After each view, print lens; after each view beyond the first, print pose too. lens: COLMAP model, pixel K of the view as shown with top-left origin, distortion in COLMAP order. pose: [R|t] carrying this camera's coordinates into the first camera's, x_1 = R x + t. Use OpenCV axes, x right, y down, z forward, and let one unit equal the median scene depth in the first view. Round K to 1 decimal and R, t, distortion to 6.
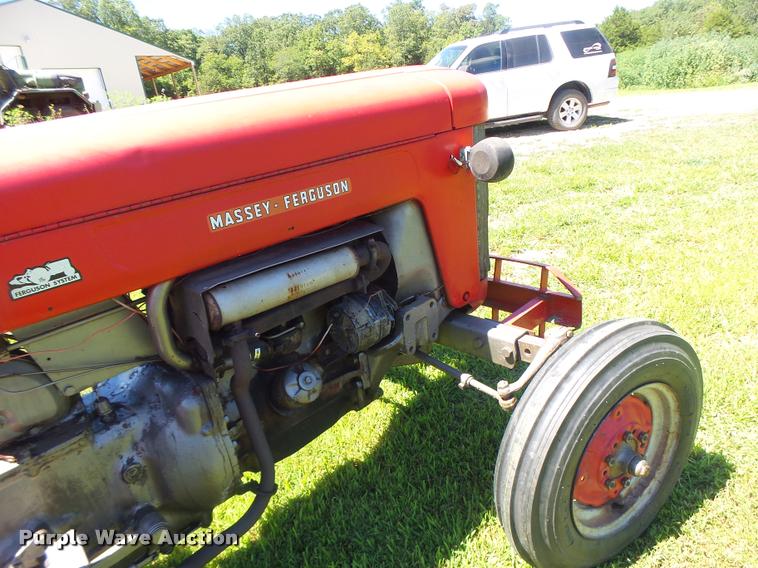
lens RADIAL K [[519.1, 0, 378.9], [0, 519.1, 286.5], [0, 0, 1]] dist [-0.016437, 0.011420]
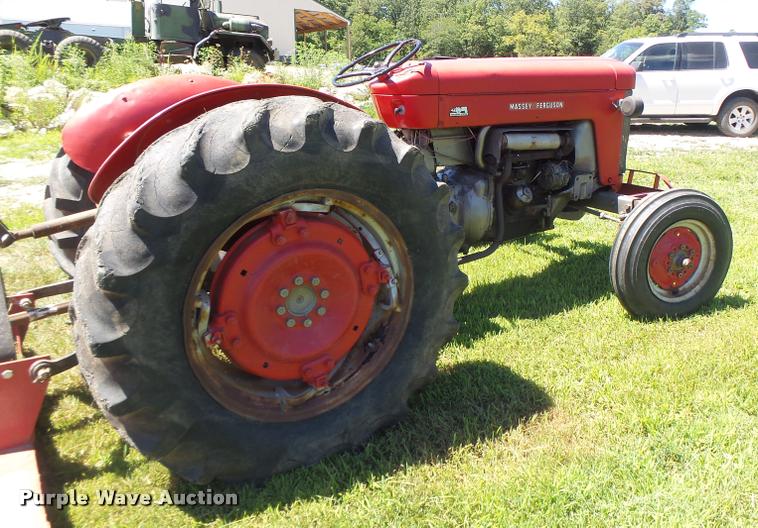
lens RADIAL K [[626.7, 0, 414.1], [0, 626.7, 216.3], [0, 0, 1]] dist [-0.015026, 0.001100]
pose [[0.974302, 0.164414, -0.153959, -0.031945], [-0.183075, 0.976227, -0.116035, 0.118647], [0.131221, 0.141239, 0.981240, -0.278685]]
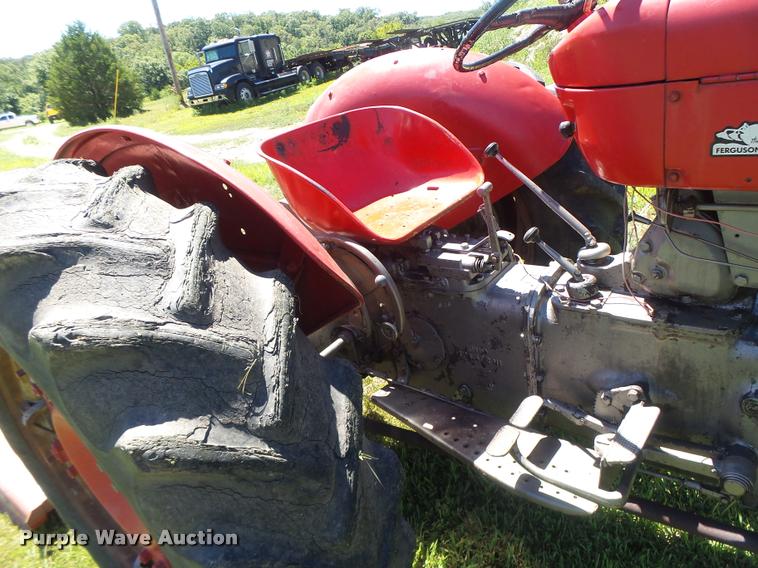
lens RADIAL K [[514.6, 0, 379.7], [0, 514.6, 285.3], [0, 0, 1]] dist [-0.013801, 0.003183]
pose [[0.158620, 0.496427, -0.853464, 0.002511], [-0.207478, 0.861866, 0.462753, -0.007651], [0.965294, 0.103673, 0.239707, 0.035221]]
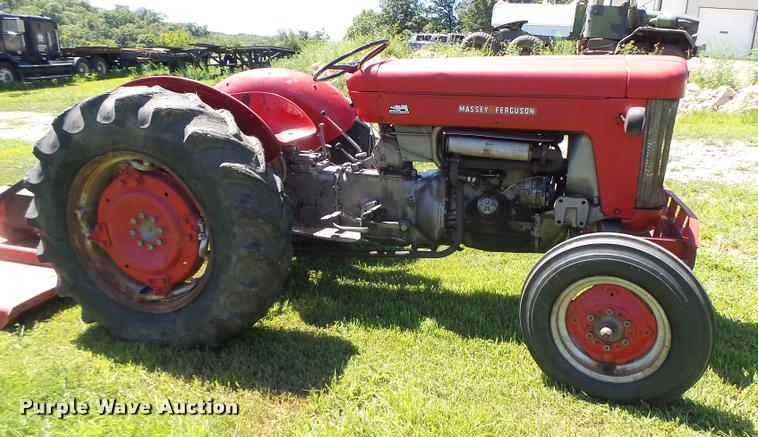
lens RADIAL K [[560.8, 0, 407.5], [0, 560.8, 216.9], [0, 0, 1]] dist [-0.011989, 0.000867]
pose [[0.510501, 0.353994, -0.783631, 0.249560], [-0.381546, 0.909954, 0.162498, 0.000483], [0.770591, 0.216036, 0.599598, -0.088311]]
